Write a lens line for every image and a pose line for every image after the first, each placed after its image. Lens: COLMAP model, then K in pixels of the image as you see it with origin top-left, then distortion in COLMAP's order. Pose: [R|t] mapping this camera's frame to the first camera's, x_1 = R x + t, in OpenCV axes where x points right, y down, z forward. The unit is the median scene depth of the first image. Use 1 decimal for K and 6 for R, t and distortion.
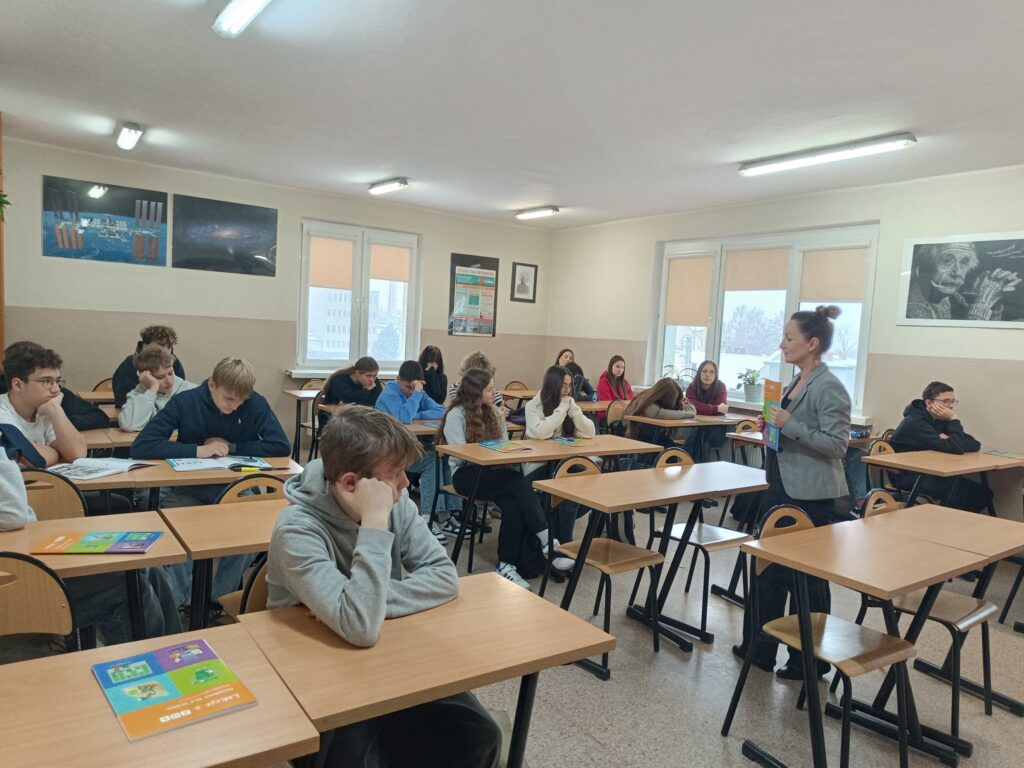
lens RADIAL K [[715.6, 0, 512.0], [0, 715.6, 384.0], [0, 0, 1]] dist [-0.007921, 0.003936]
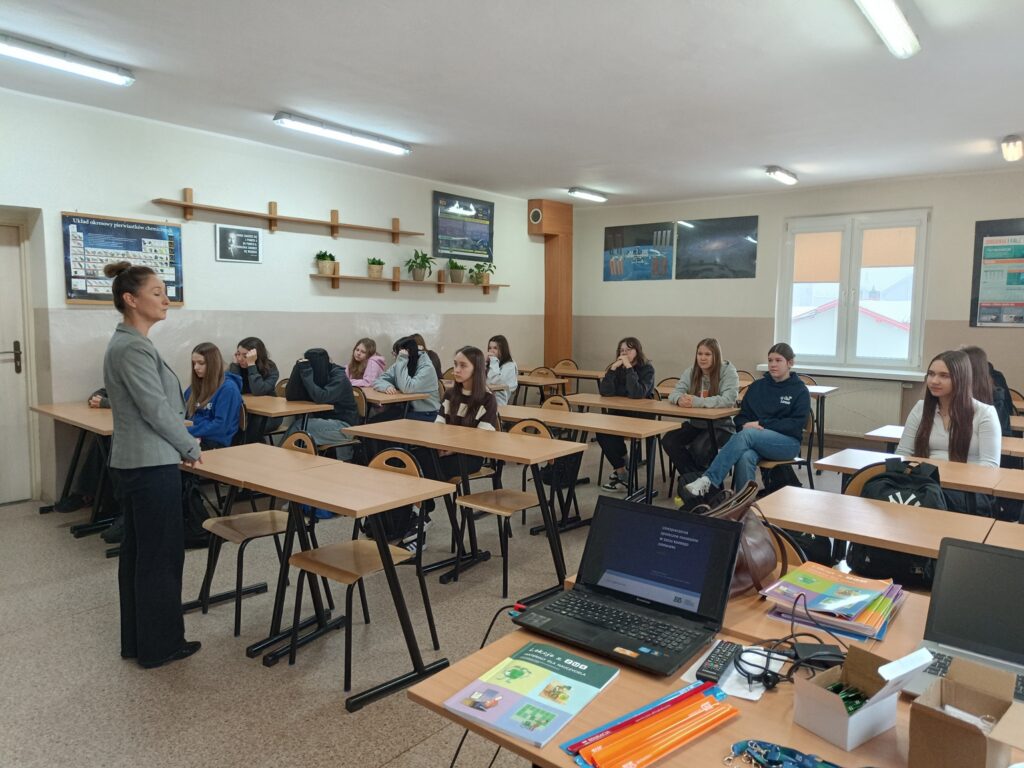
lens RADIAL K [[711.5, 0, 512.0], [0, 711.5, 384.0], [0, 0, 1]] dist [-0.001437, -0.001647]
pose [[0.277909, 0.038173, -0.959849, 0.614999], [-0.063153, 0.997775, 0.021396, 0.011794], [0.958529, 0.054671, 0.279701, 0.352963]]
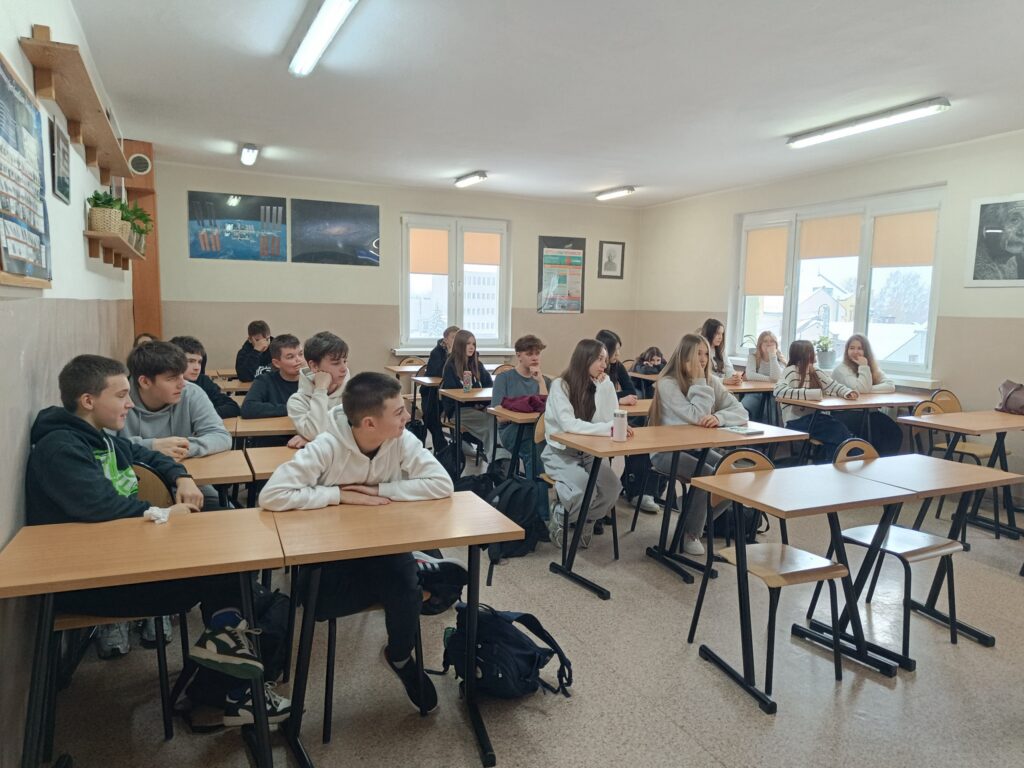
lens RADIAL K [[715.6, 0, 512.0], [0, 715.6, 384.0], [0, 0, 1]] dist [-0.007921, 0.003936]
pose [[0.981969, -0.014973, -0.188447, 0.085745], [0.020645, 0.999390, 0.028173, 0.008704], [0.187910, -0.031556, 0.981679, -0.075380]]
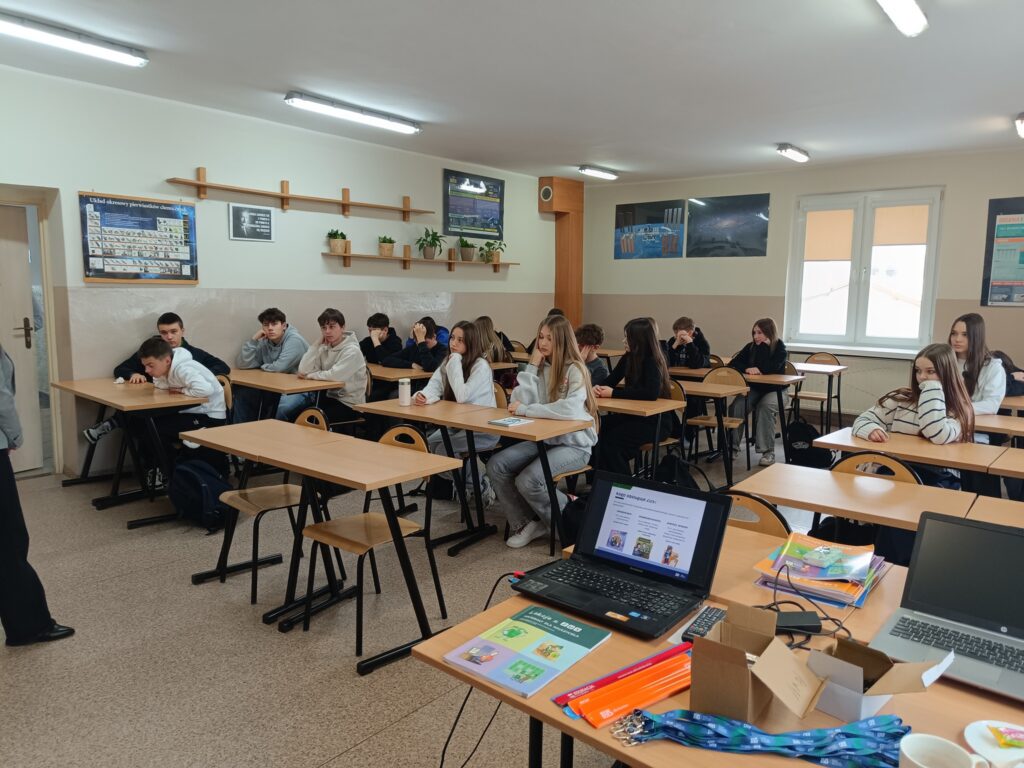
lens RADIAL K [[715.6, 0, 512.0], [0, 715.6, 384.0], [0, 0, 1]] dist [-0.007921, 0.003936]
pose [[0.259980, 0.069611, -0.963102, 0.630391], [-0.065602, 0.996367, 0.054307, 0.010191], [0.963383, 0.049062, 0.263602, 0.353724]]
